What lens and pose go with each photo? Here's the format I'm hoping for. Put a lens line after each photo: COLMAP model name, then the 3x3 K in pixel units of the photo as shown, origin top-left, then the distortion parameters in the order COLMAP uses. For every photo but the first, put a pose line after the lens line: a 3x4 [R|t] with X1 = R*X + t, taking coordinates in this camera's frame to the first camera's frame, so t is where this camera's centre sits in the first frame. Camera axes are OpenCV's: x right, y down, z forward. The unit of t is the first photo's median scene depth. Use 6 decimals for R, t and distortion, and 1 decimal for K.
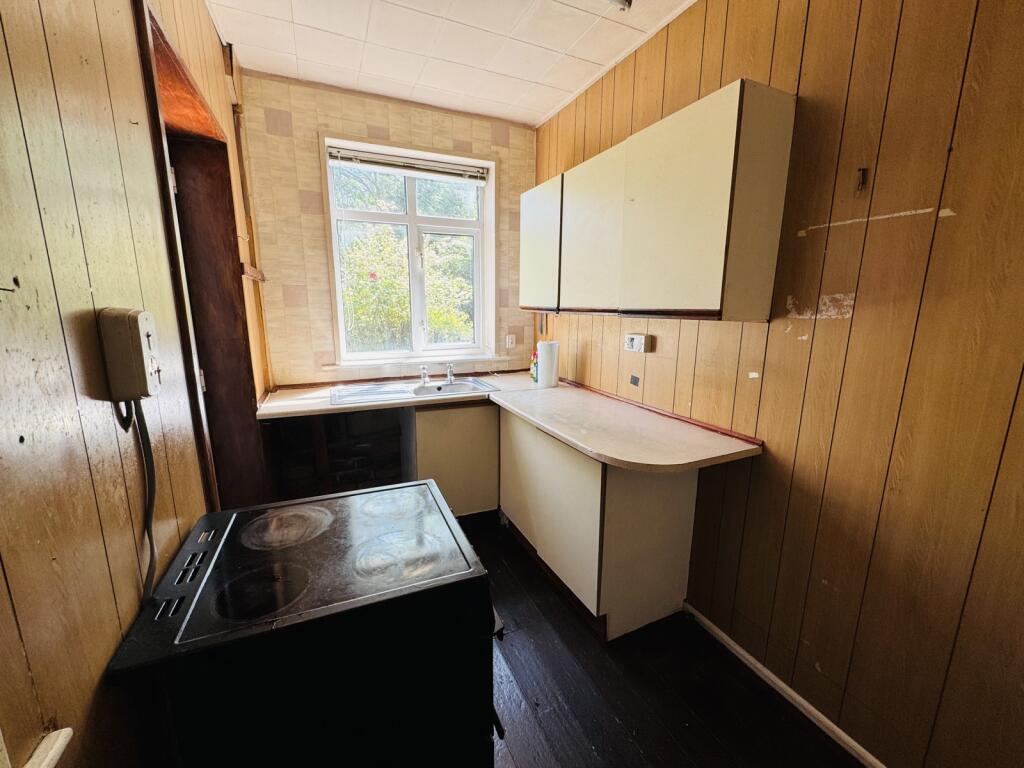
lens RADIAL K [[413.0, 0, 518.1], [0, 413.0, 383.5], [0, 0, 1]] dist [-0.001026, 0.000366]
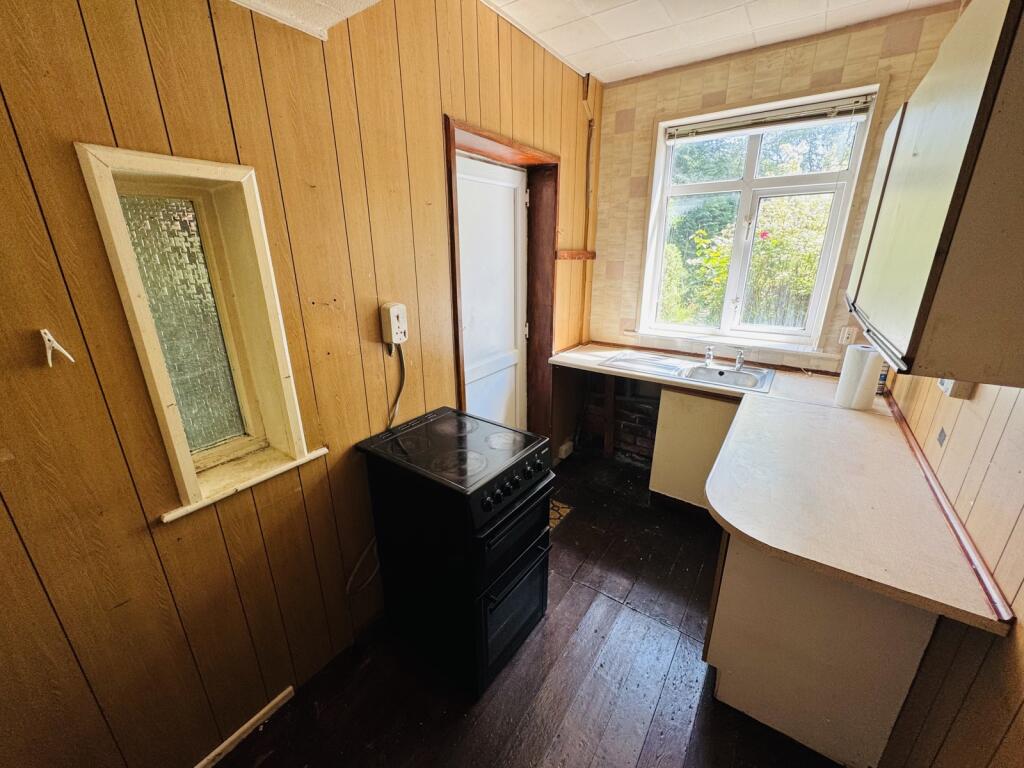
lens RADIAL K [[413.0, 0, 519.9], [0, 413.0, 384.9], [0, 0, 1]] dist [-0.001026, 0.000366]
pose [[0.513410, 0.263683, -0.816628, 0.384873], [-0.161819, 0.964298, 0.209630, -0.094036], [0.842749, 0.024519, 0.537749, 0.118697]]
